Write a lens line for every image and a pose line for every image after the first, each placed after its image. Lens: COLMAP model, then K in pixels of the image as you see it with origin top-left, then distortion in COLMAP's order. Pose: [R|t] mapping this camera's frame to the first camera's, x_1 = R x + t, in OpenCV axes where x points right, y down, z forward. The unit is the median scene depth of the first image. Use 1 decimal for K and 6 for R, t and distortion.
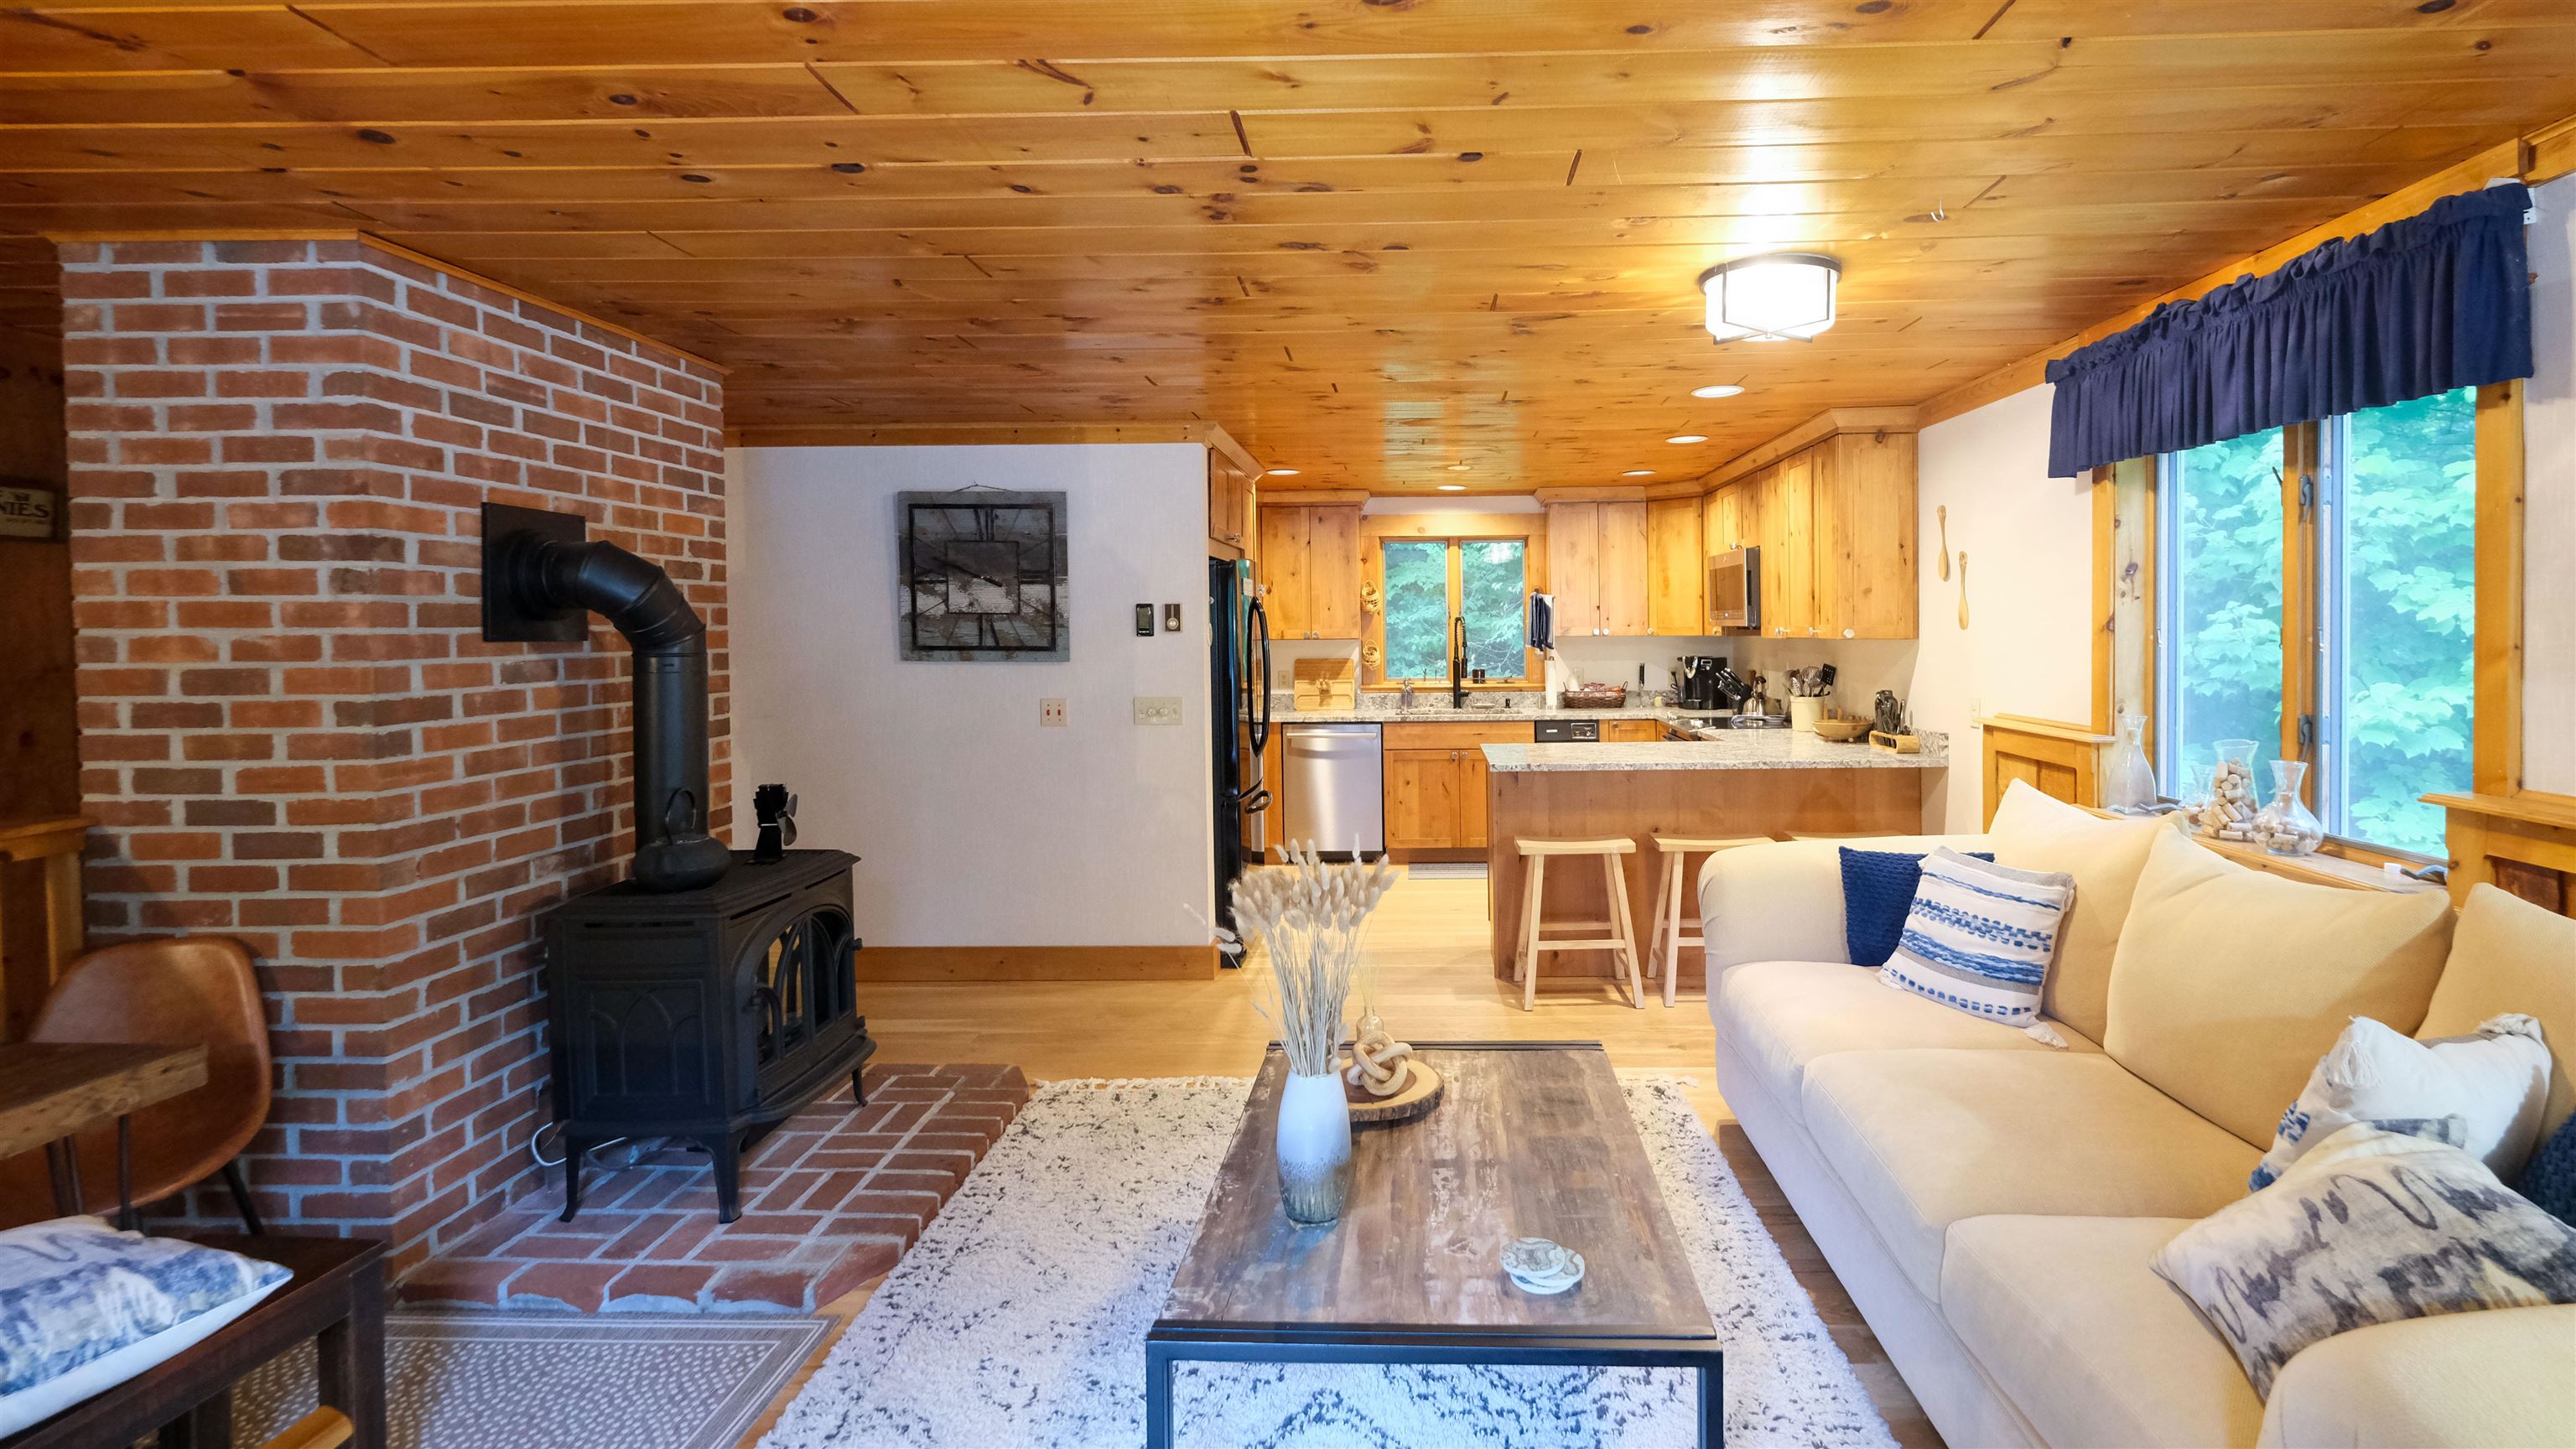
lens RADIAL K [[1164.4, 0, 1473.1], [0, 1164.4, 739.8], [0, 0, 1]] dist [-0.000255, -0.001675]
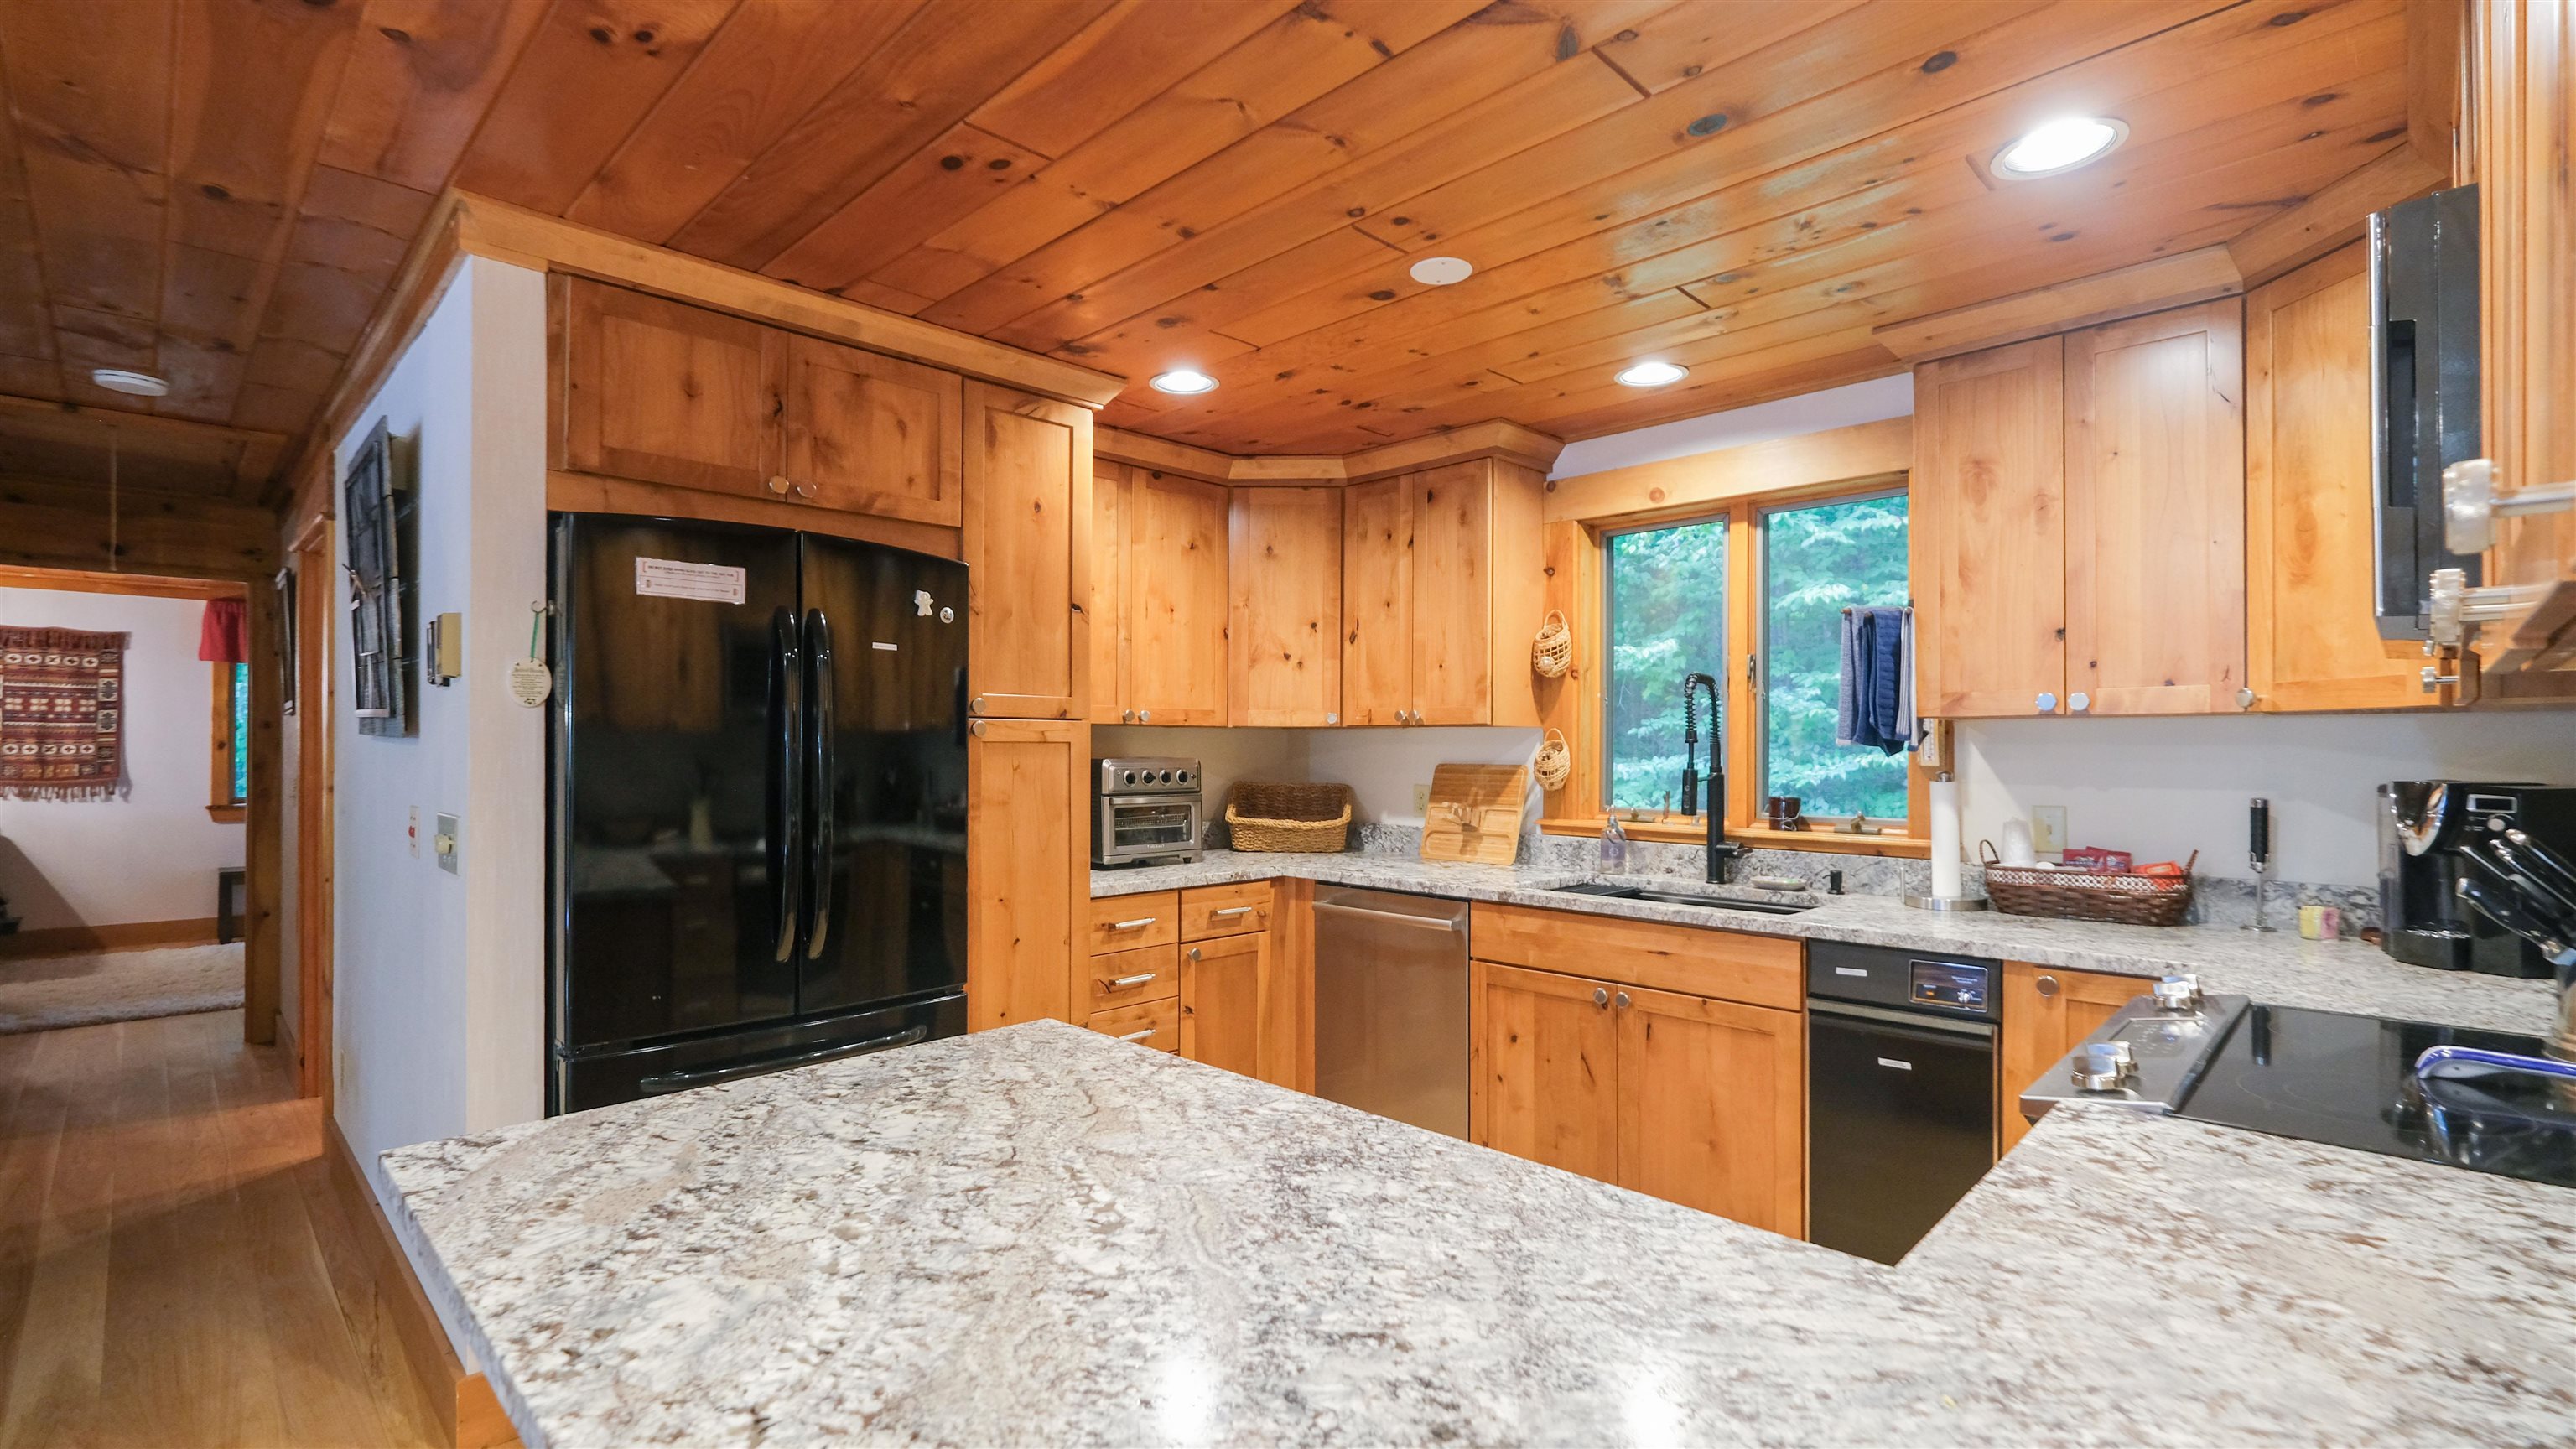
lens RADIAL K [[1164.4, 0, 1301.2], [0, 1164.4, 786.2], [0, 0, 1]] dist [-0.000255, -0.001675]
pose [[0.692108, 0.034886, -0.720950, 0.212146], [-0.078958, 0.996496, -0.027580, -0.042275], [0.717462, 0.076013, 0.692438, 0.626250]]
